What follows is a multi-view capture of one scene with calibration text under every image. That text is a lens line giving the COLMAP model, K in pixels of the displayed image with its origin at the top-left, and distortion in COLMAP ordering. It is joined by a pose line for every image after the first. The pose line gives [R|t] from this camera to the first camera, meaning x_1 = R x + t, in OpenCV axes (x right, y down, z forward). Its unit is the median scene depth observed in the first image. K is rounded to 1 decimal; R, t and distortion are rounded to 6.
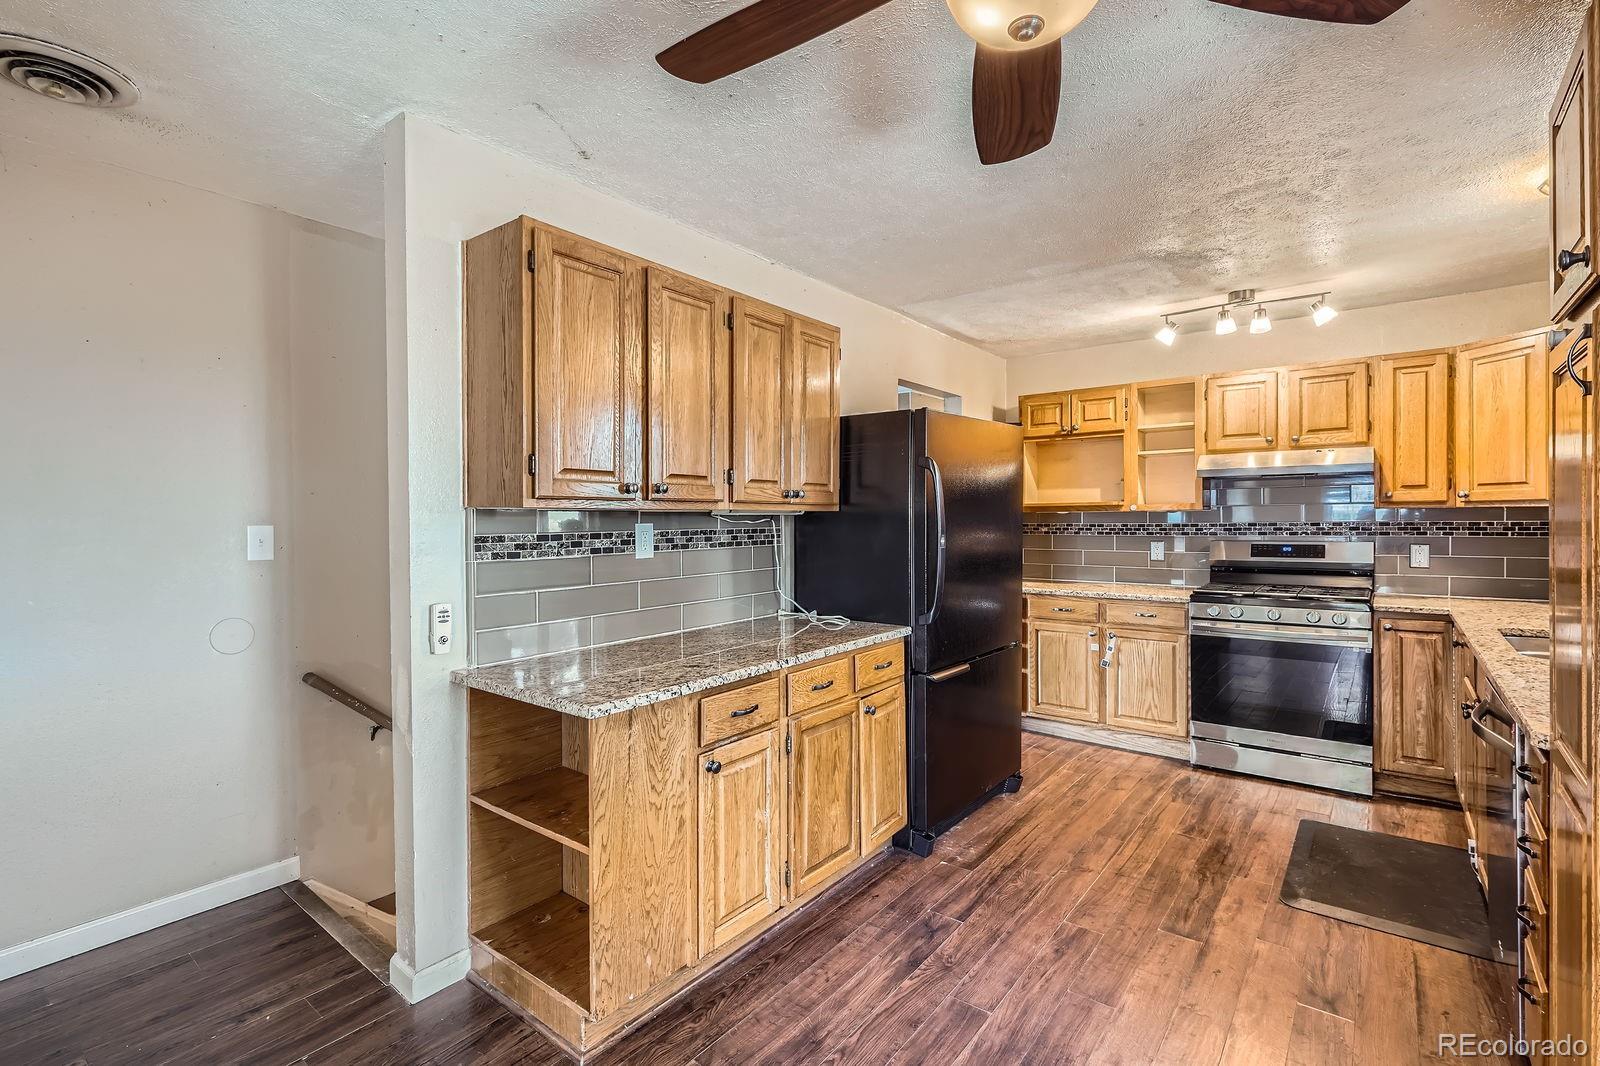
lens RADIAL K [[736.8, 0, 797.1], [0, 736.8, 524.7], [0, 0, 1]] dist [-0.002375, 0.000028]
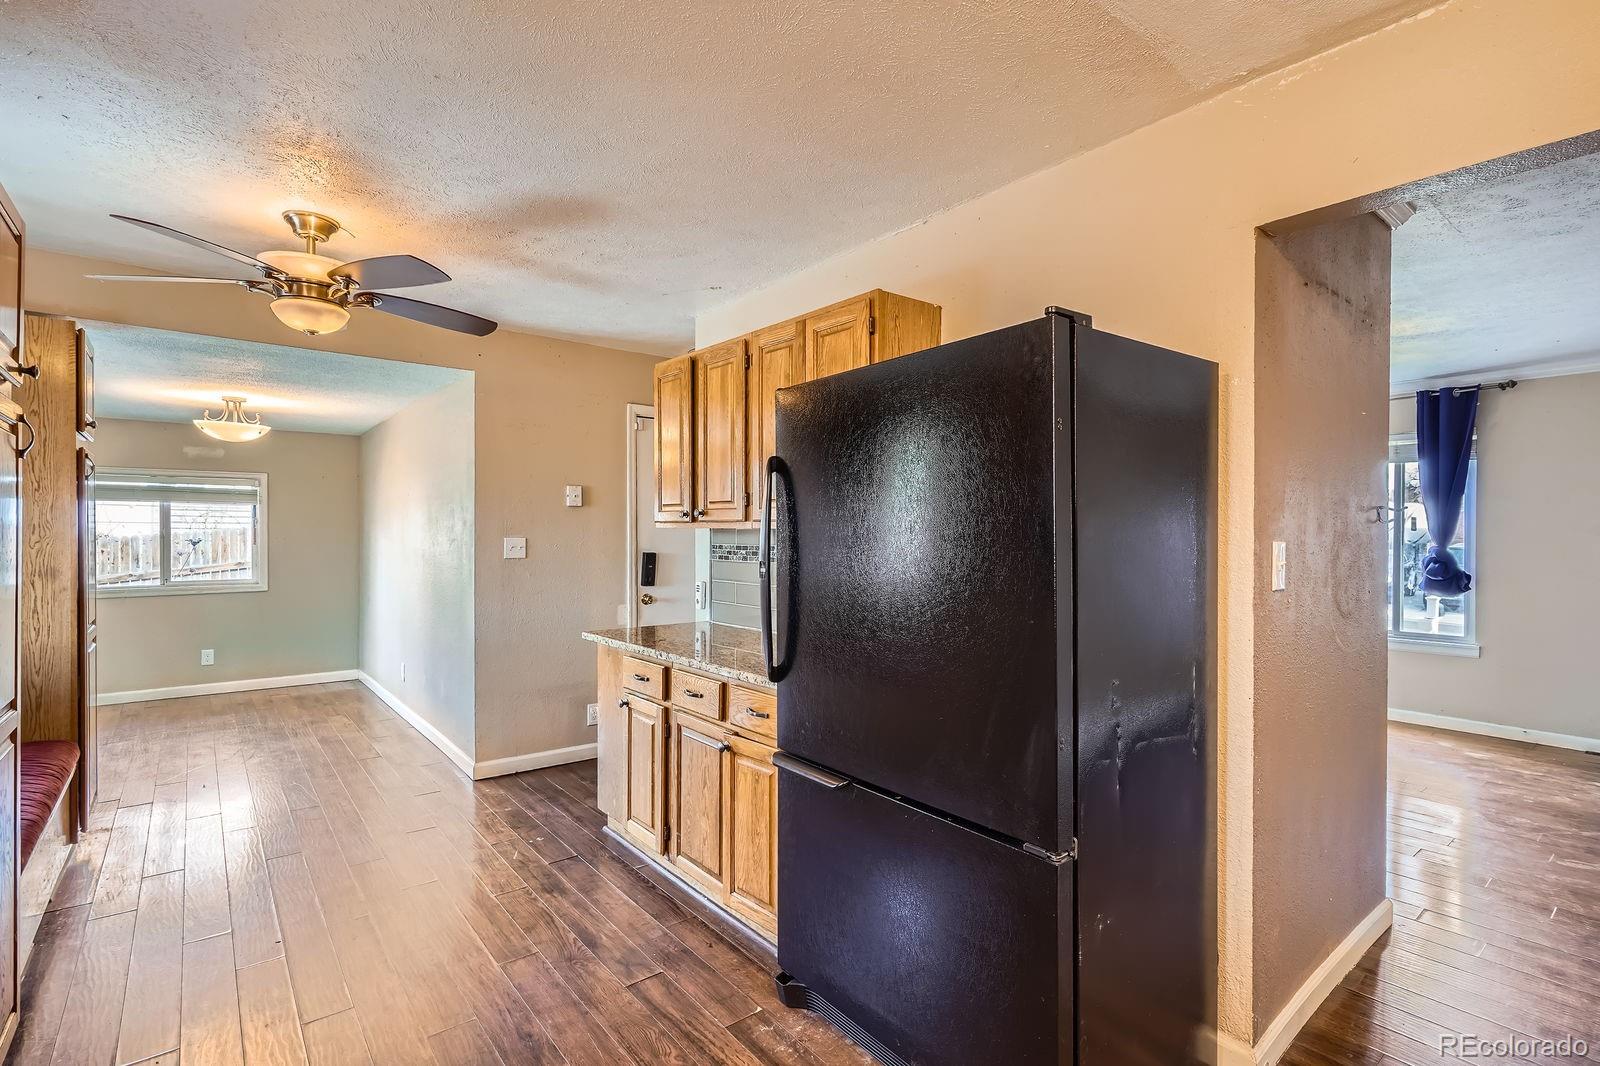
lens RADIAL K [[752.5, 0, 800.0], [0, 752.5, 533.0], [0, 0, 1]] dist [-0.002926, -0.000232]
pose [[-0.216200, 0.005375, -0.976334, 1.037441], [-0.014574, 0.999856, 0.008732, -0.024874], [0.976240, 0.016117, -0.216090, 1.350612]]
